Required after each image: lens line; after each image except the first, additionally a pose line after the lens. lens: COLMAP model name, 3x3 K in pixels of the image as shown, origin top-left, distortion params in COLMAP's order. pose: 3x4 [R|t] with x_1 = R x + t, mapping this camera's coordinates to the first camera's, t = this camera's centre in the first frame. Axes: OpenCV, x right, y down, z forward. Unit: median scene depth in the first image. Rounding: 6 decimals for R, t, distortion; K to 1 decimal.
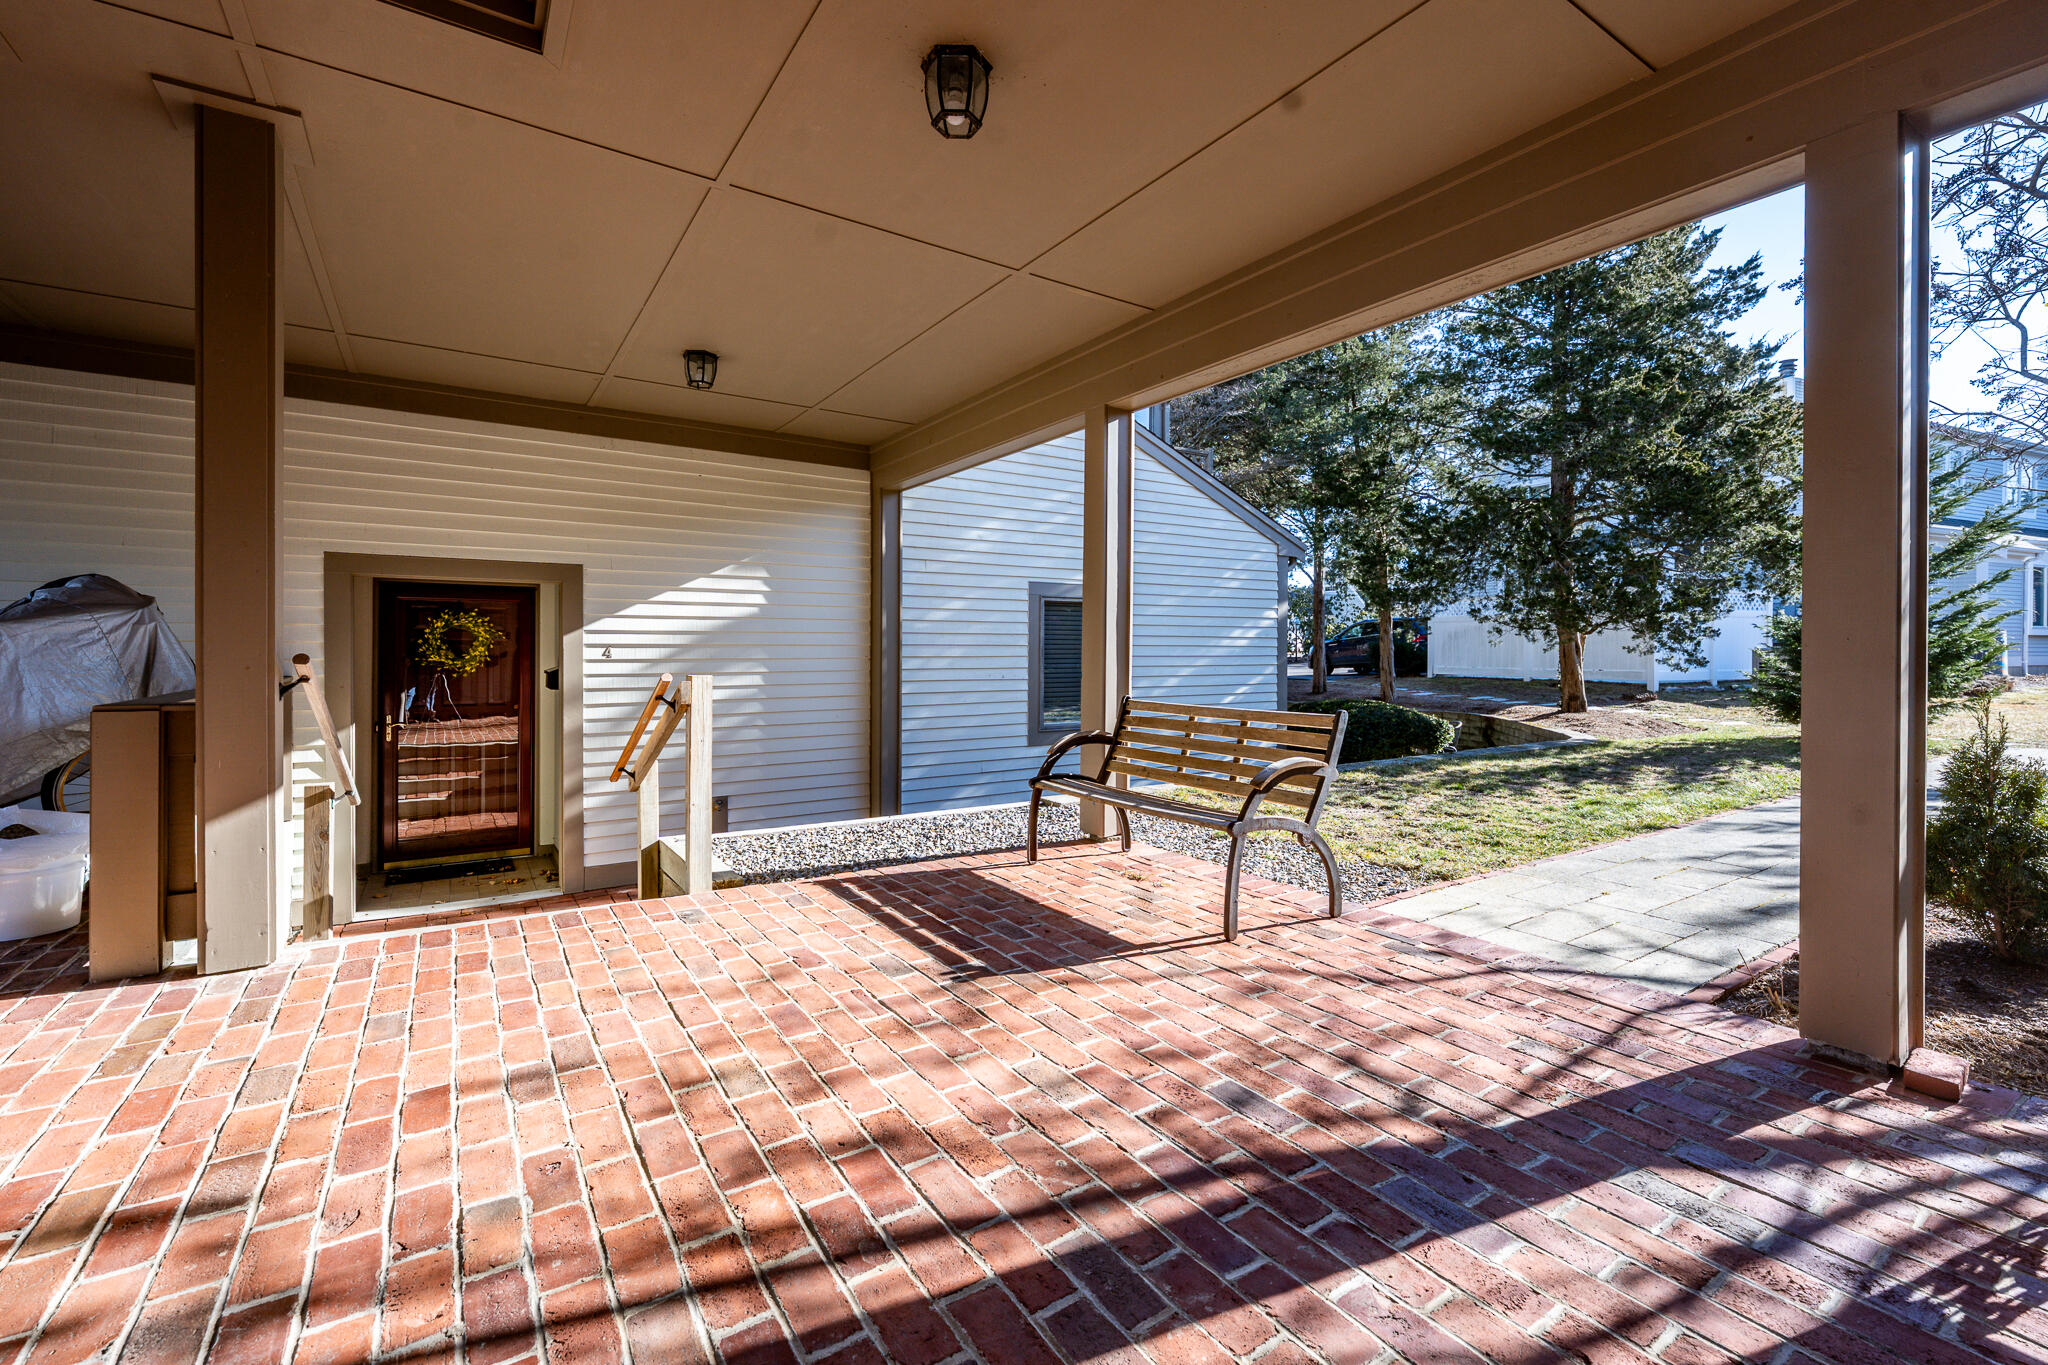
lens RADIAL K [[874.0, 0, 1022.7], [0, 874.0, 637.2], [0, 0, 1]] dist [-0.001184, -0.000045]
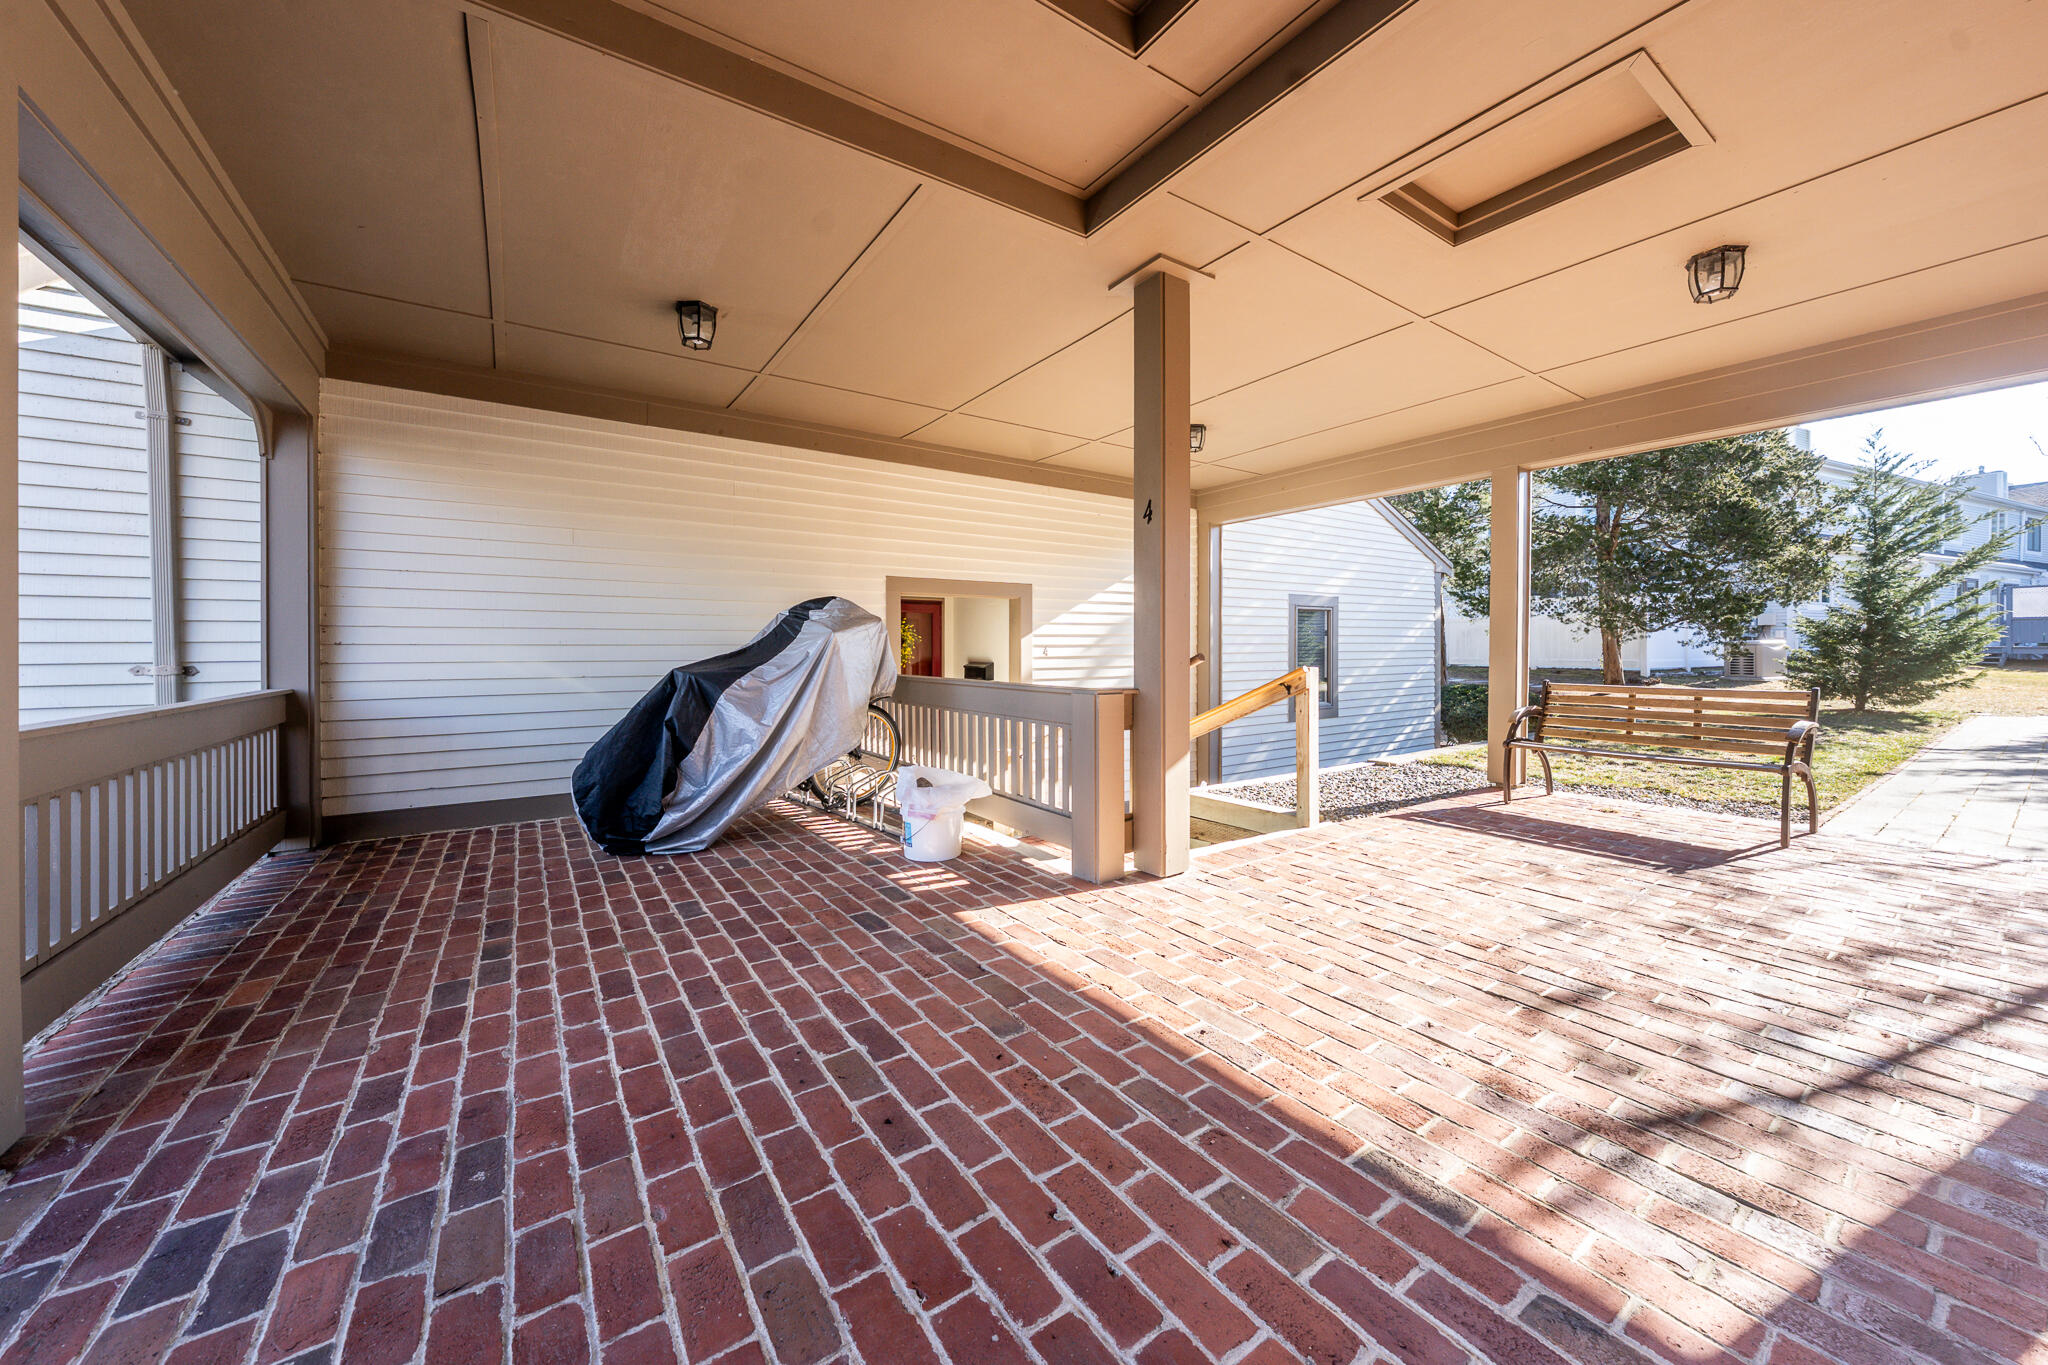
lens RADIAL K [[732.3, 0, 1026.2], [0, 732.3, 647.2], [0, 0, 1]] dist [-0.001633, -0.000046]
pose [[0.999702, -0.006284, 0.023599, -0.401206], [0.005912, 0.999858, 0.015776, -0.004406], [-0.023695, -0.015632, 0.999597, -0.069700]]
